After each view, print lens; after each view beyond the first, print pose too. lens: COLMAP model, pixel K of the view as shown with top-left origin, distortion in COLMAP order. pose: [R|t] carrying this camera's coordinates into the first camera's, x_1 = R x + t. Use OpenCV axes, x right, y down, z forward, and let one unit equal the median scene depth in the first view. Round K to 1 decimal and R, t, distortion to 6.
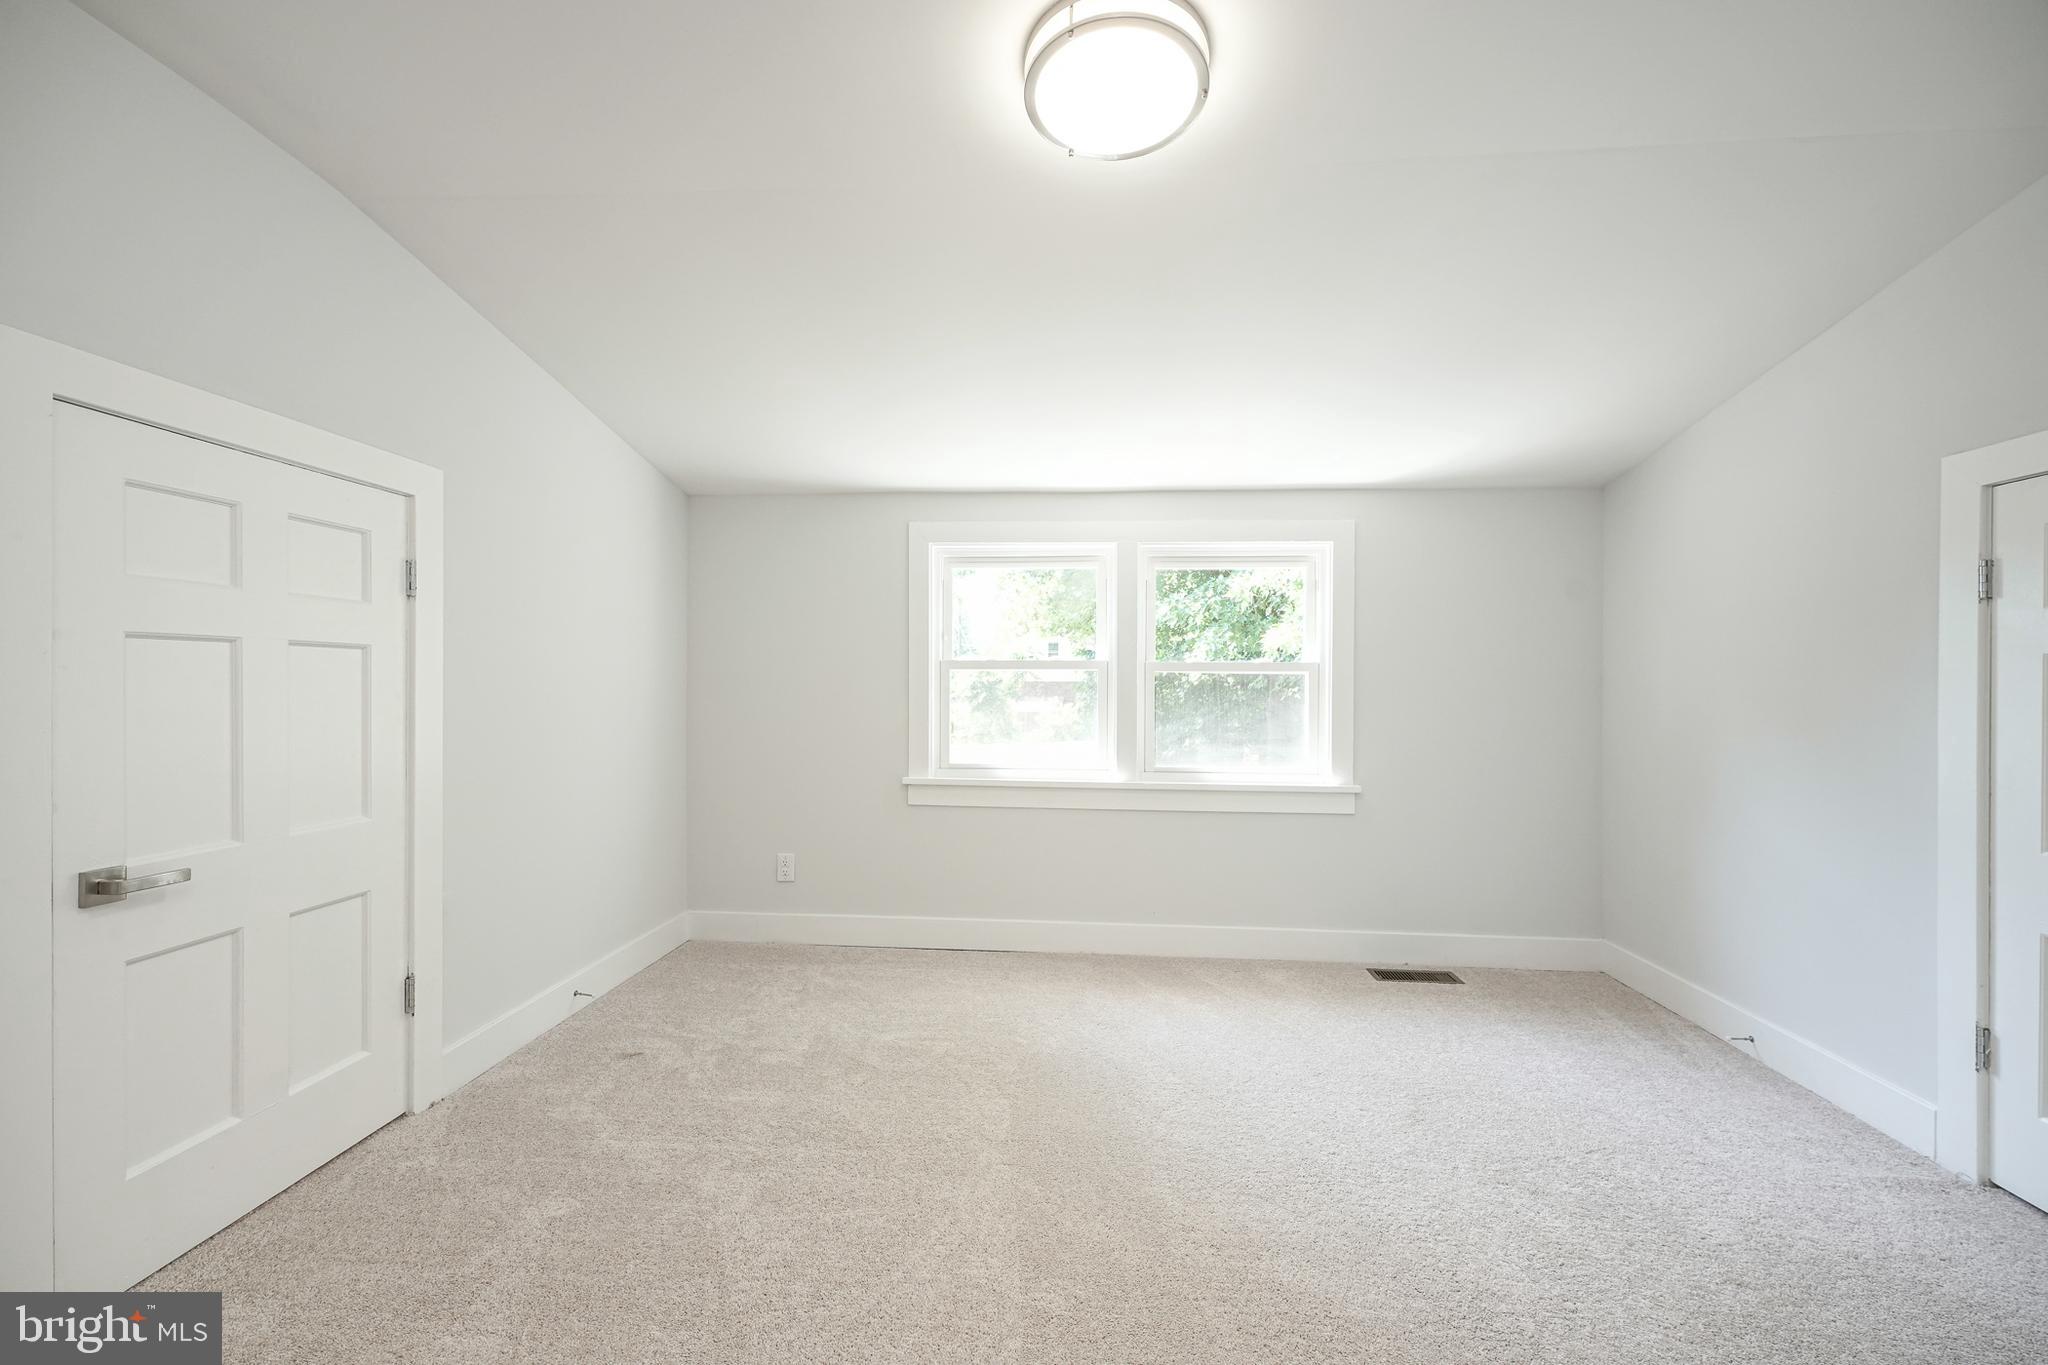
lens RADIAL K [[829.3, 0, 1024.0], [0, 829.3, 682.5], [0, 0, 1]] dist [-0.000636, 0.000373]
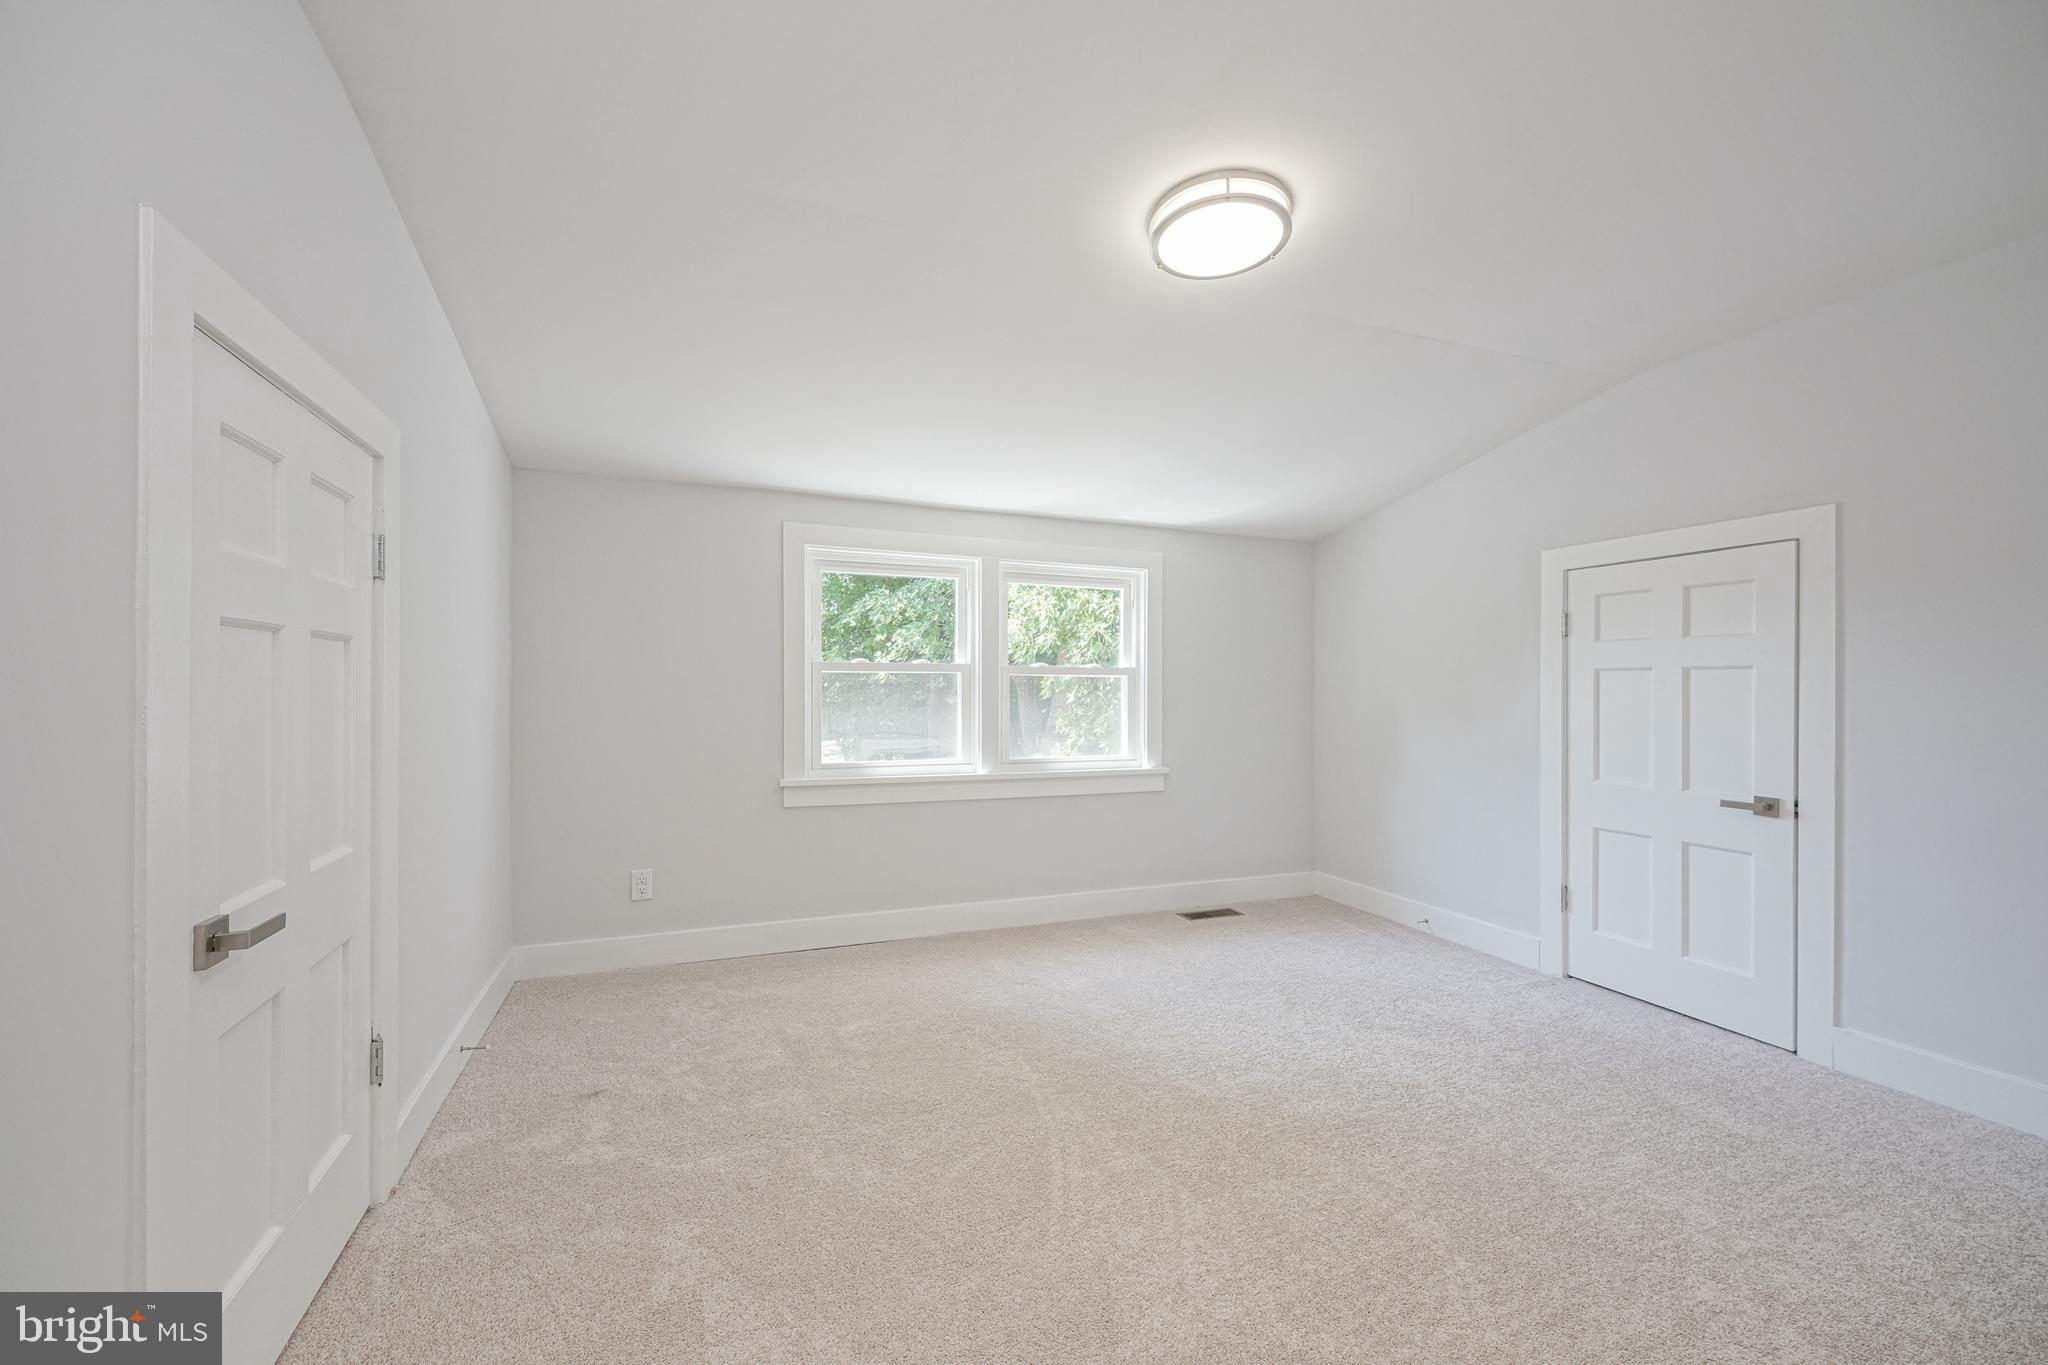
lens RADIAL K [[838.8, 0, 1024.0], [0, 838.8, 682.5], [0, 0, 1]] dist [-0.000616, 0.000041]
pose [[0.891656, 0.002751, 0.452705, -0.381292], [-0.000918, 0.999990, -0.004268, 0.002650], [-0.452712, 0.003390, 0.891650, -0.024815]]
